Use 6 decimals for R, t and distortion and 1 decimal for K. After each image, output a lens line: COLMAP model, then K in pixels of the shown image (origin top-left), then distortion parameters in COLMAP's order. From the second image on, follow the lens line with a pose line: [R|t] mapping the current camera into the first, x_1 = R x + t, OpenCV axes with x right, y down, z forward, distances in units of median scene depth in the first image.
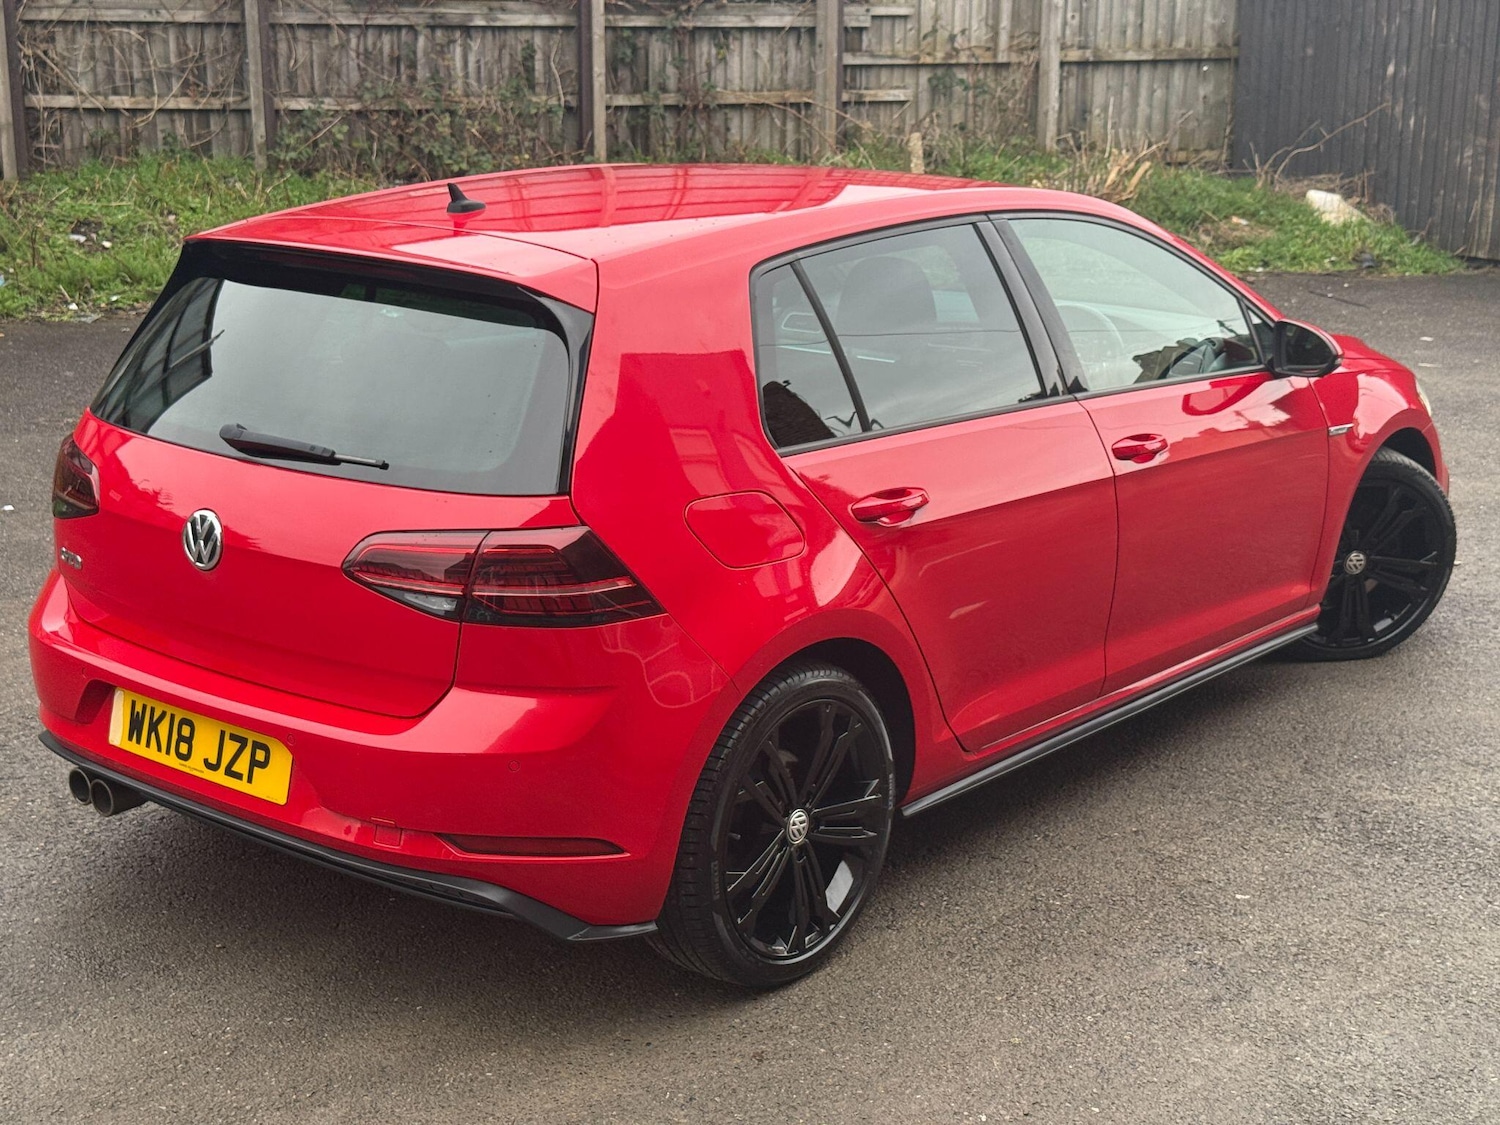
lens RADIAL K [[1943.1, 0, 752.6], [0, 1943.1, 591.1], [0, 0, 1]] dist [0.154372, -0.313679]
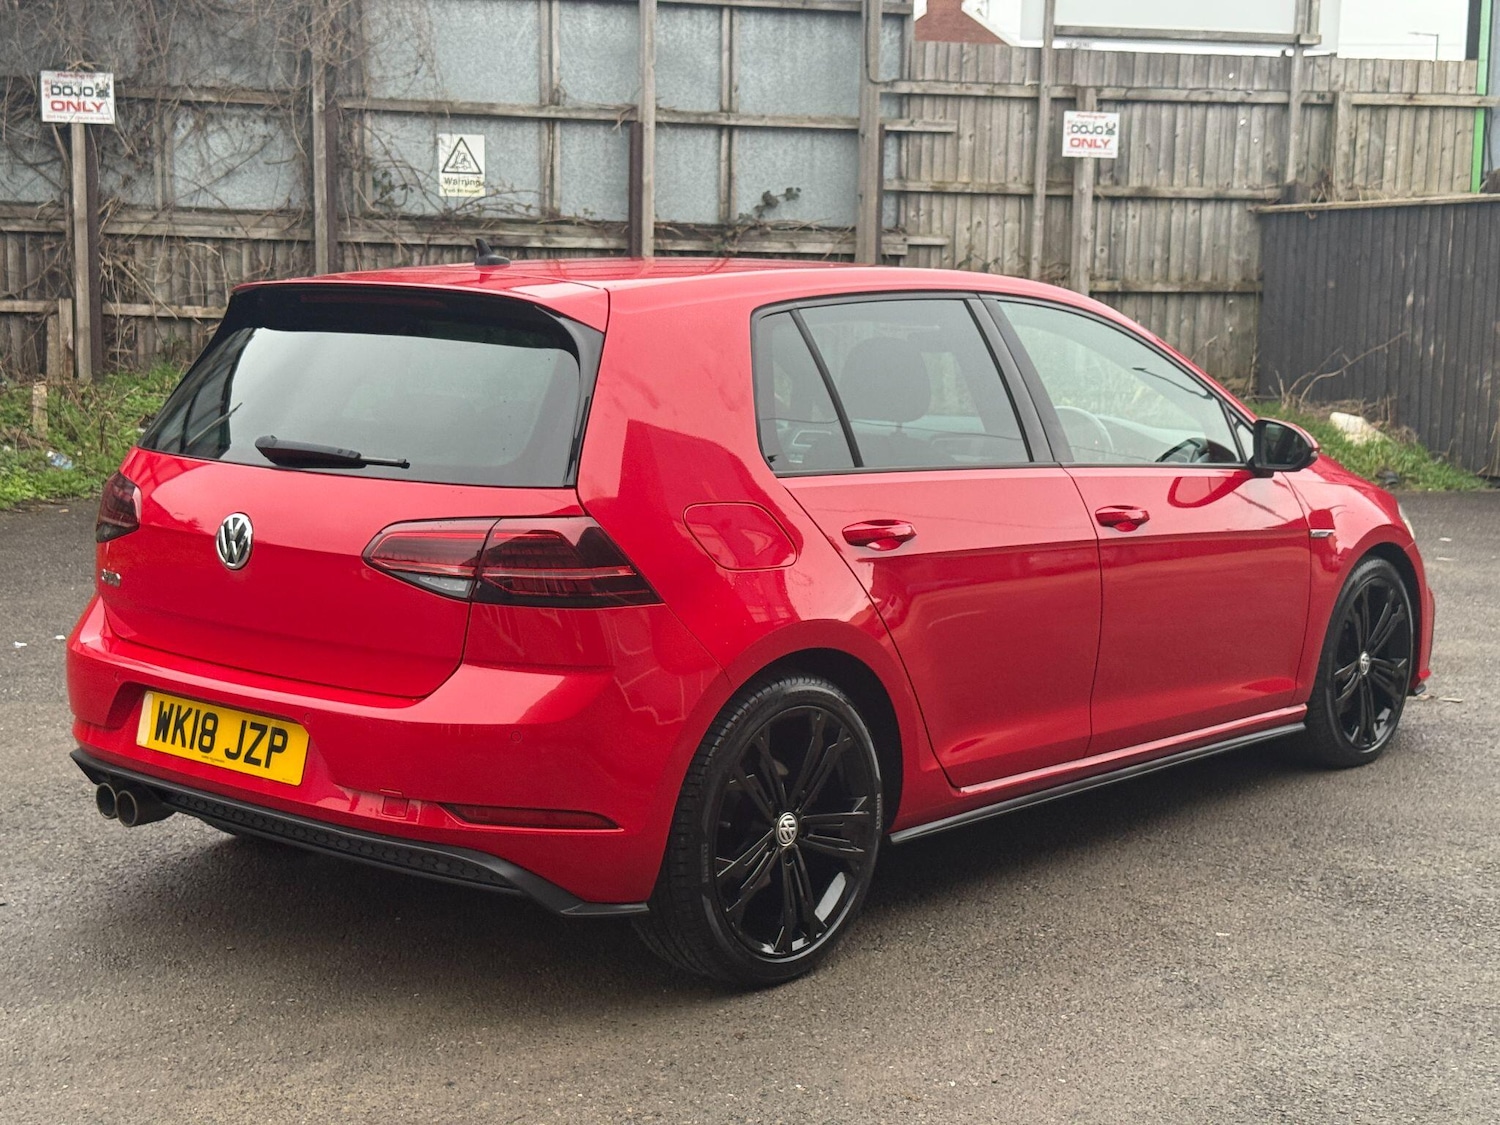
lens RADIAL K [[1943.1, 0, 752.6], [0, 1943.1, 591.1], [0, 0, 1]] dist [0.154372, -0.313679]
pose [[0.999531, 0.016993, -0.025459, 0.007669], [-0.020229, 0.990938, -0.132790, 0.033814], [0.022972, 0.133243, 0.990817, -0.013309]]
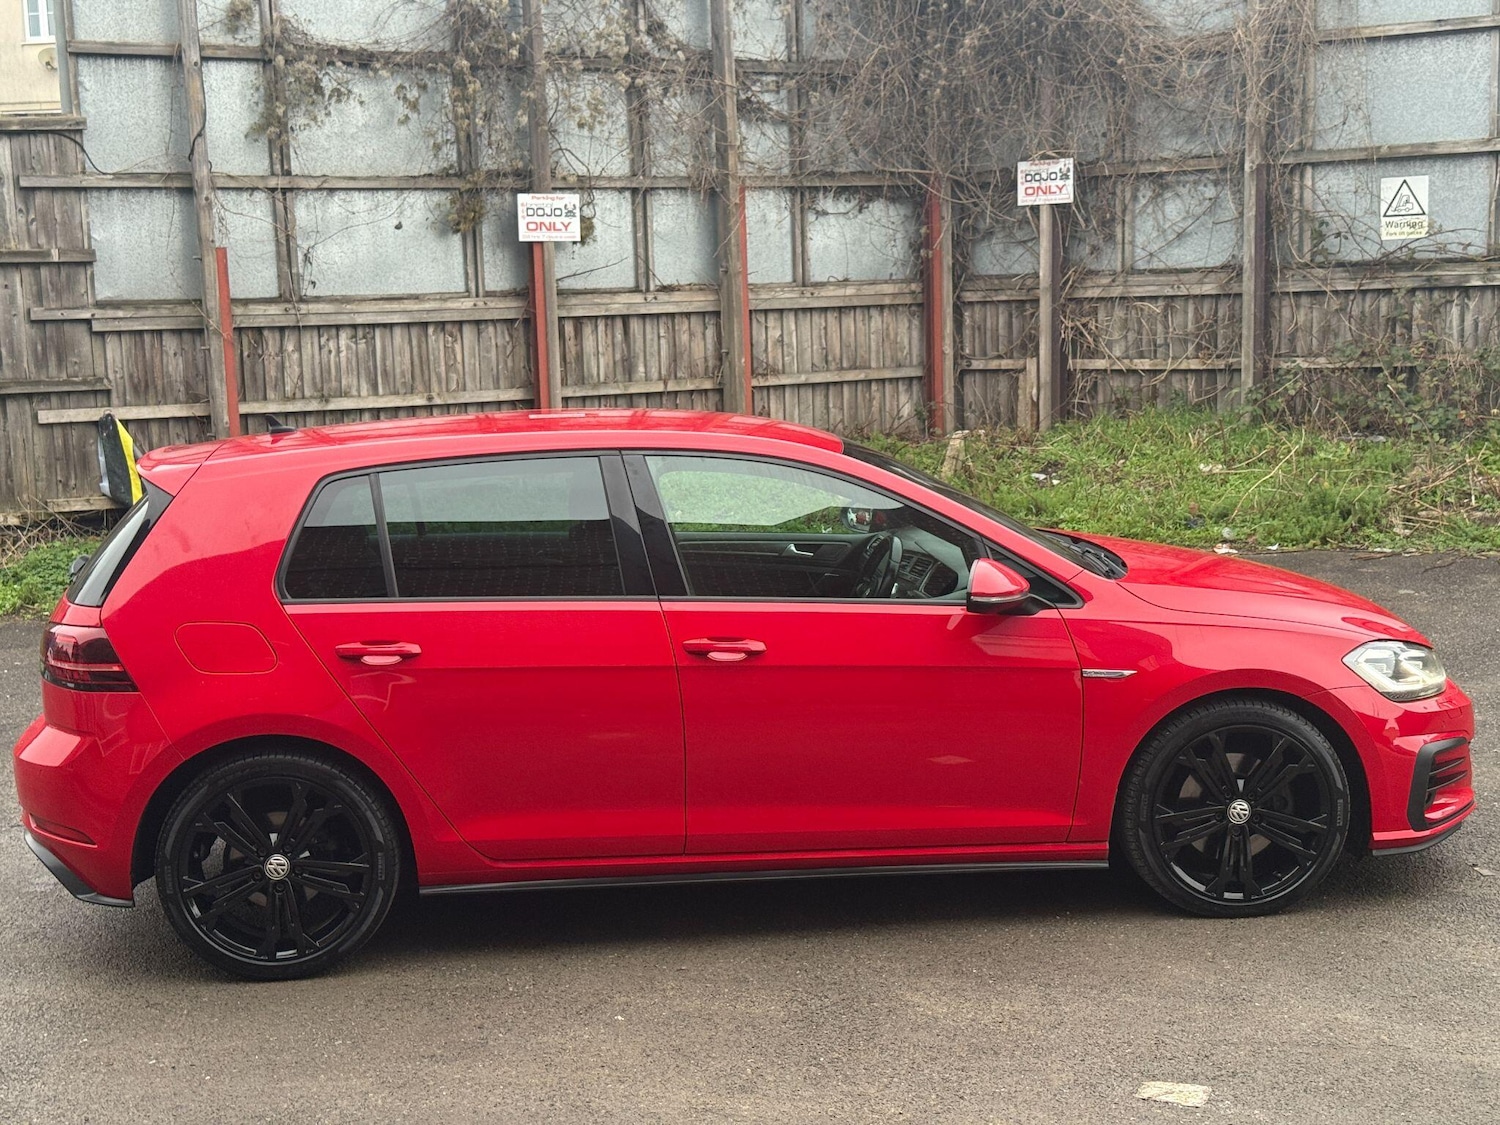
lens RADIAL K [[1922.1, 0, 744.8], [0, 1922.1, 607.3], [0, 0, 1]] dist [0.127626, -0.246889]
pose [[0.719646, 0.084651, -0.689162, 0.306913], [-0.164180, 0.985140, -0.050435, -0.011532], [0.674652, 0.149442, 0.722850, 0.043942]]
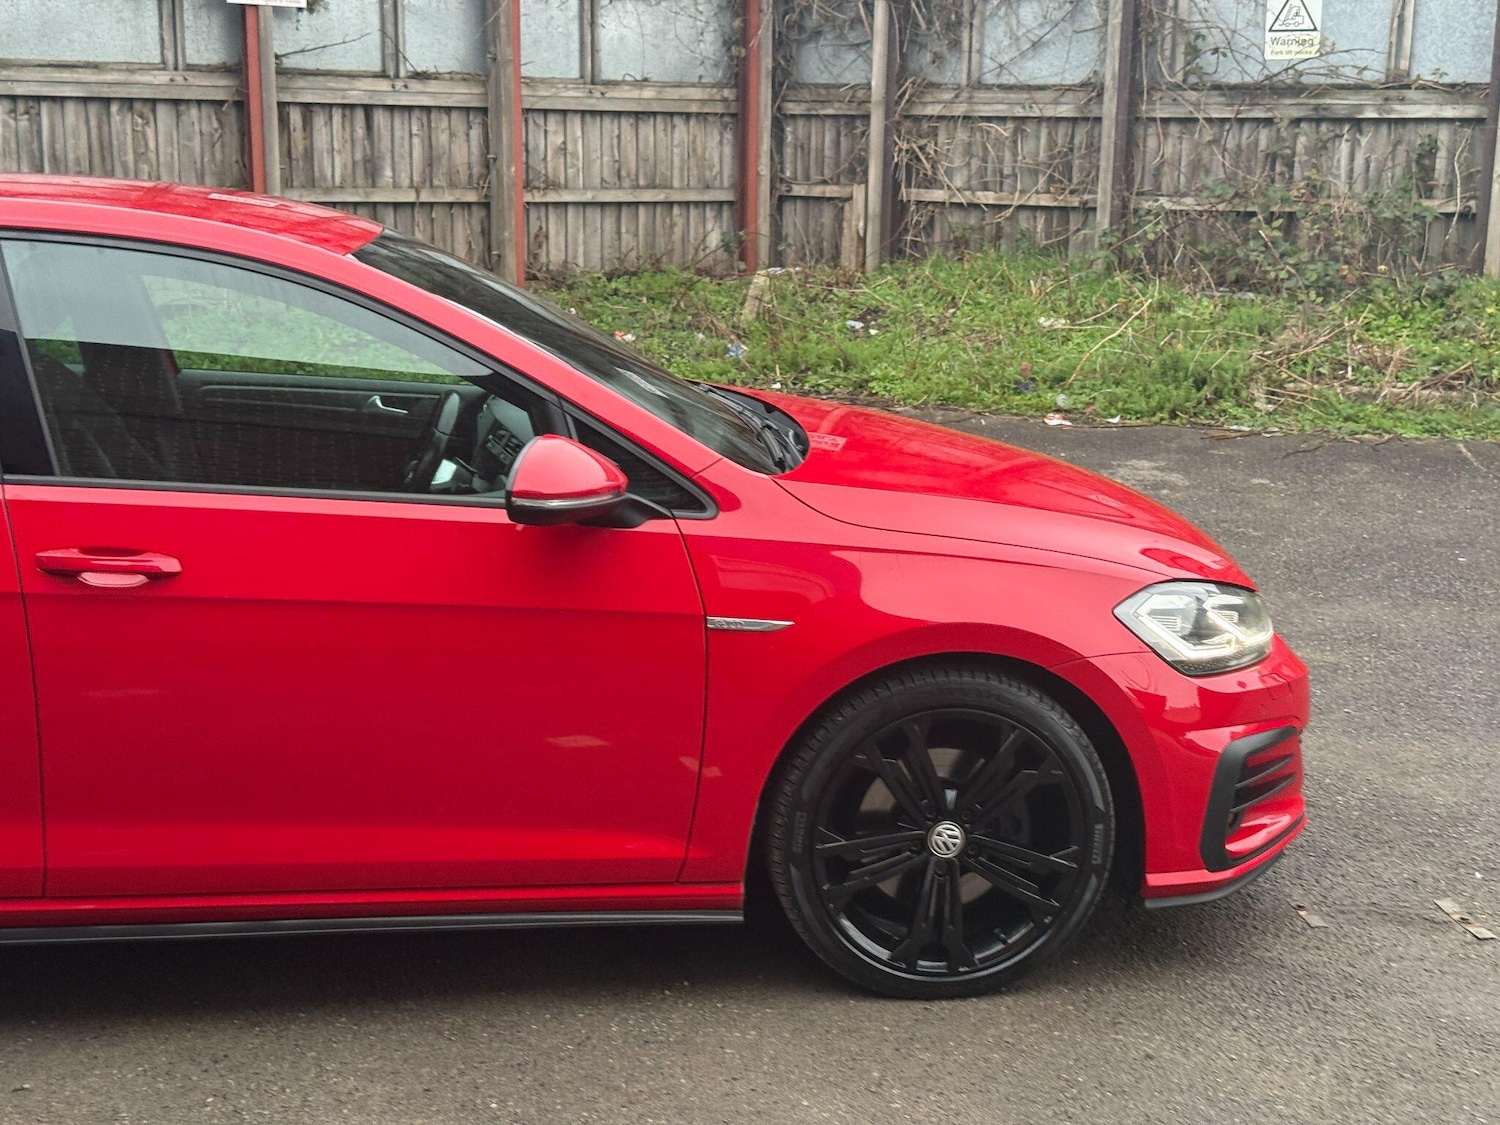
lens RADIAL K [[1943.1, 0, 752.6], [0, 1943.1, 591.1], [0, 0, 1]] dist [0.154372, -0.313679]
pose [[0.756406, 0.156452, -0.635116, 0.247145], [-0.197268, 0.980328, 0.006550, -0.037232], [0.623646, 0.120333, 0.772389, 0.192115]]
